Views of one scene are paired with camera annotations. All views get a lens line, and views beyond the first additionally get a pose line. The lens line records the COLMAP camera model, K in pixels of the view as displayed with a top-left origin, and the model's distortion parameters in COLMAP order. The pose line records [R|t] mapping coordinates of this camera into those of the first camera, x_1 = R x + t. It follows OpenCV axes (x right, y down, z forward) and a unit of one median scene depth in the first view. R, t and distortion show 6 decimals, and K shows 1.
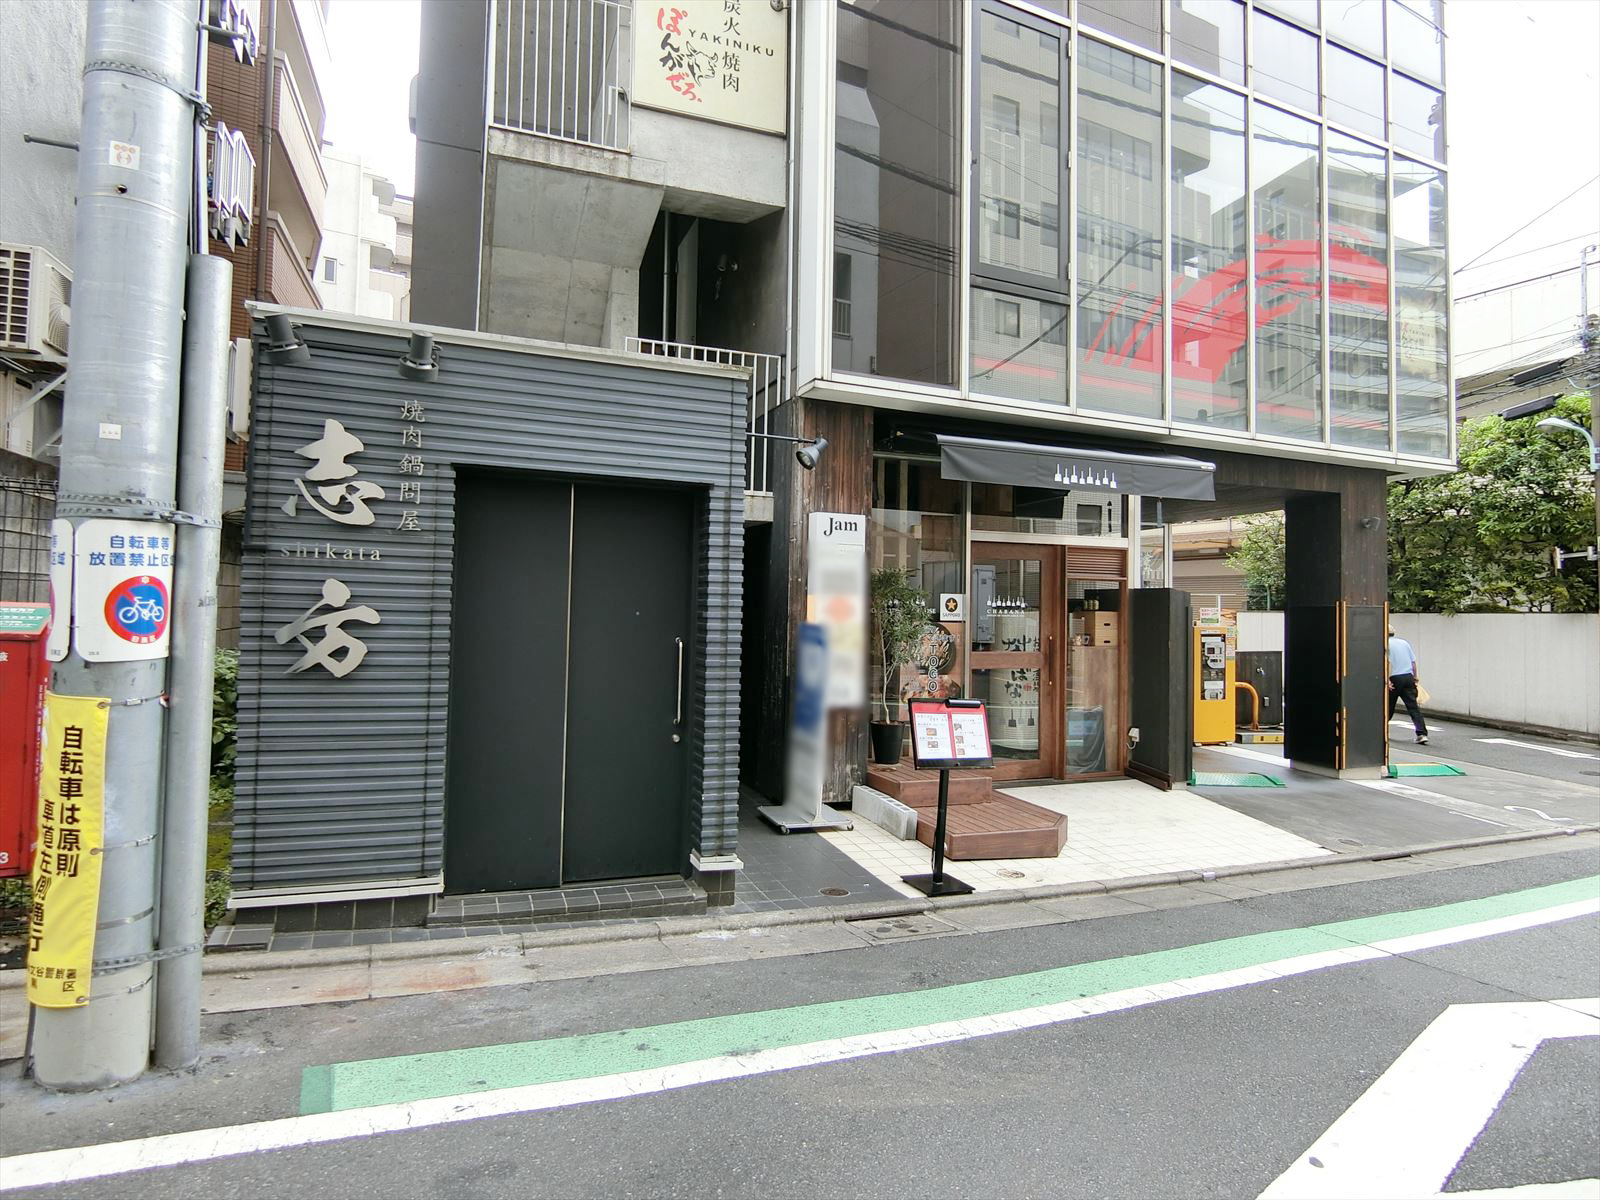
lens RADIAL K [[883.7, 0, 804.3], [0, 883.7, 598.3], [0, 0, 1]] dist [-0.005527, -0.000965]
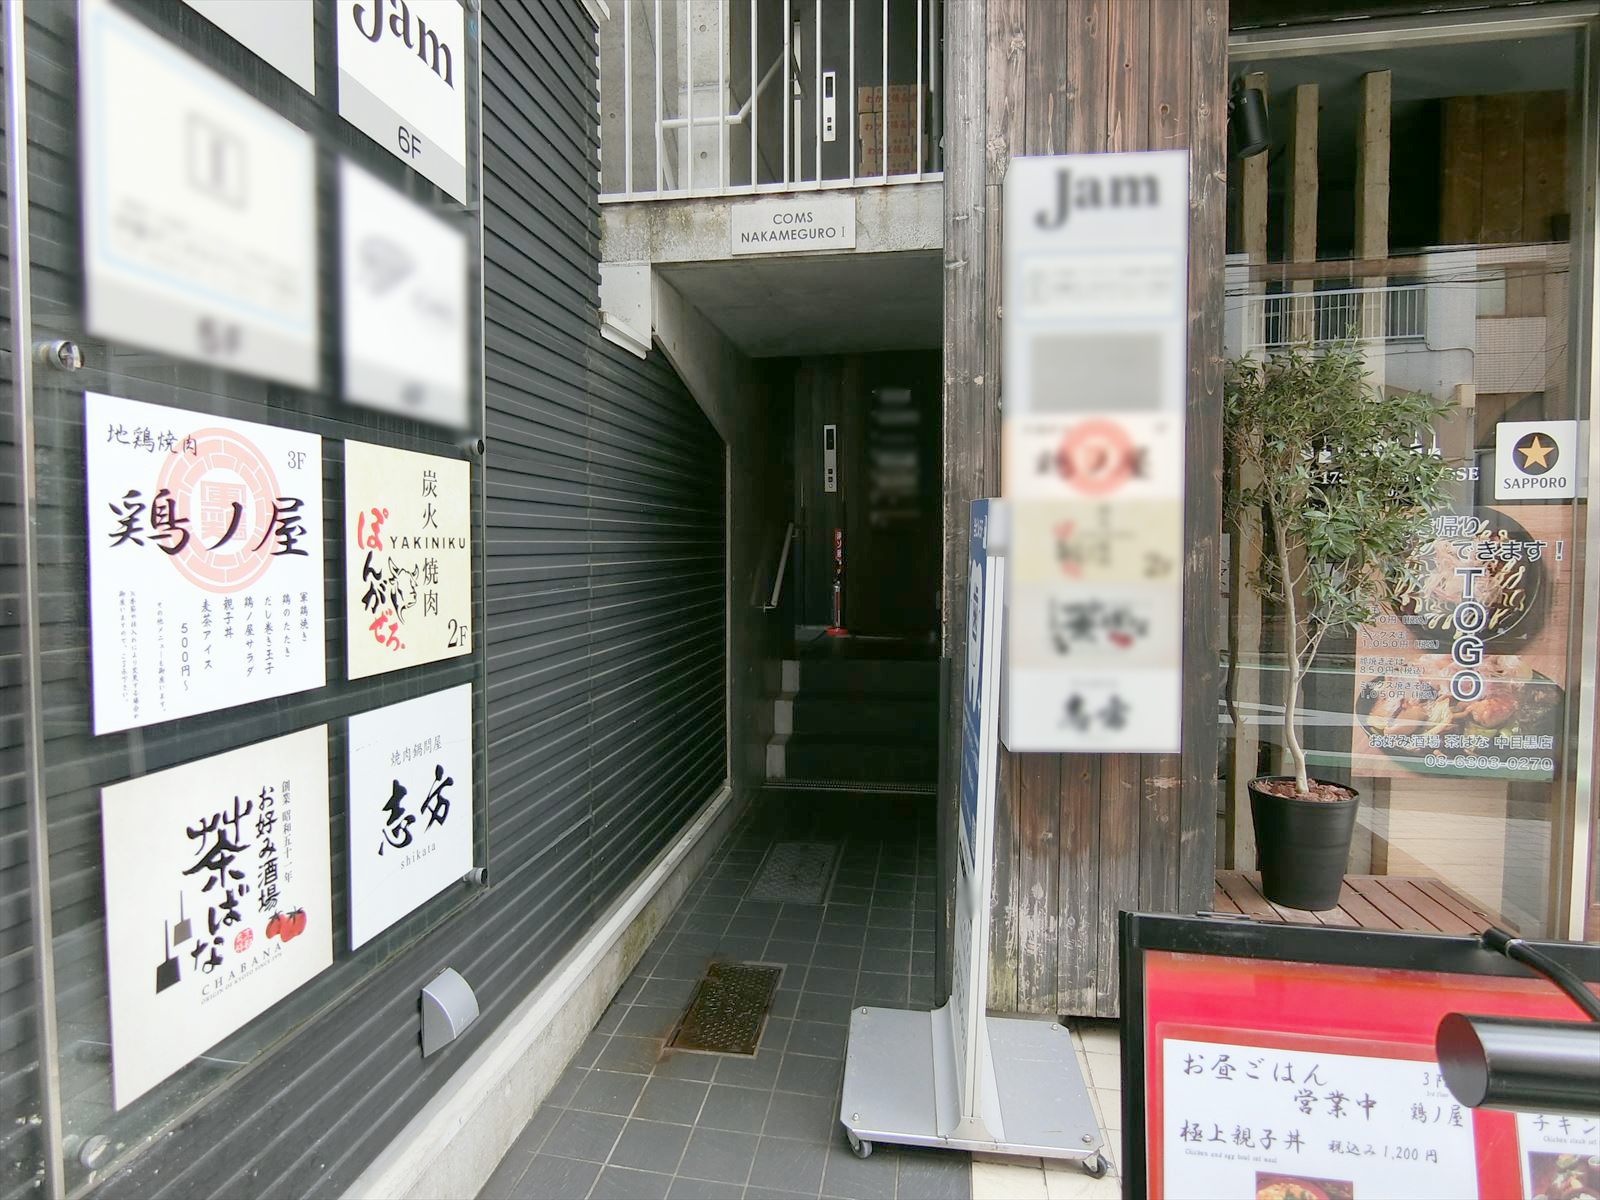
lens RADIAL K [[883.7, 0, 799.0], [0, 883.7, 591.0], [0, 0, 1]] dist [-0.005527, -0.000965]
pose [[0.863877, 0.001770, -0.503700, 0.091093], [0.029661, 0.998080, 0.054377, 0.034173], [0.502829, -0.061915, 0.862165, 0.555723]]
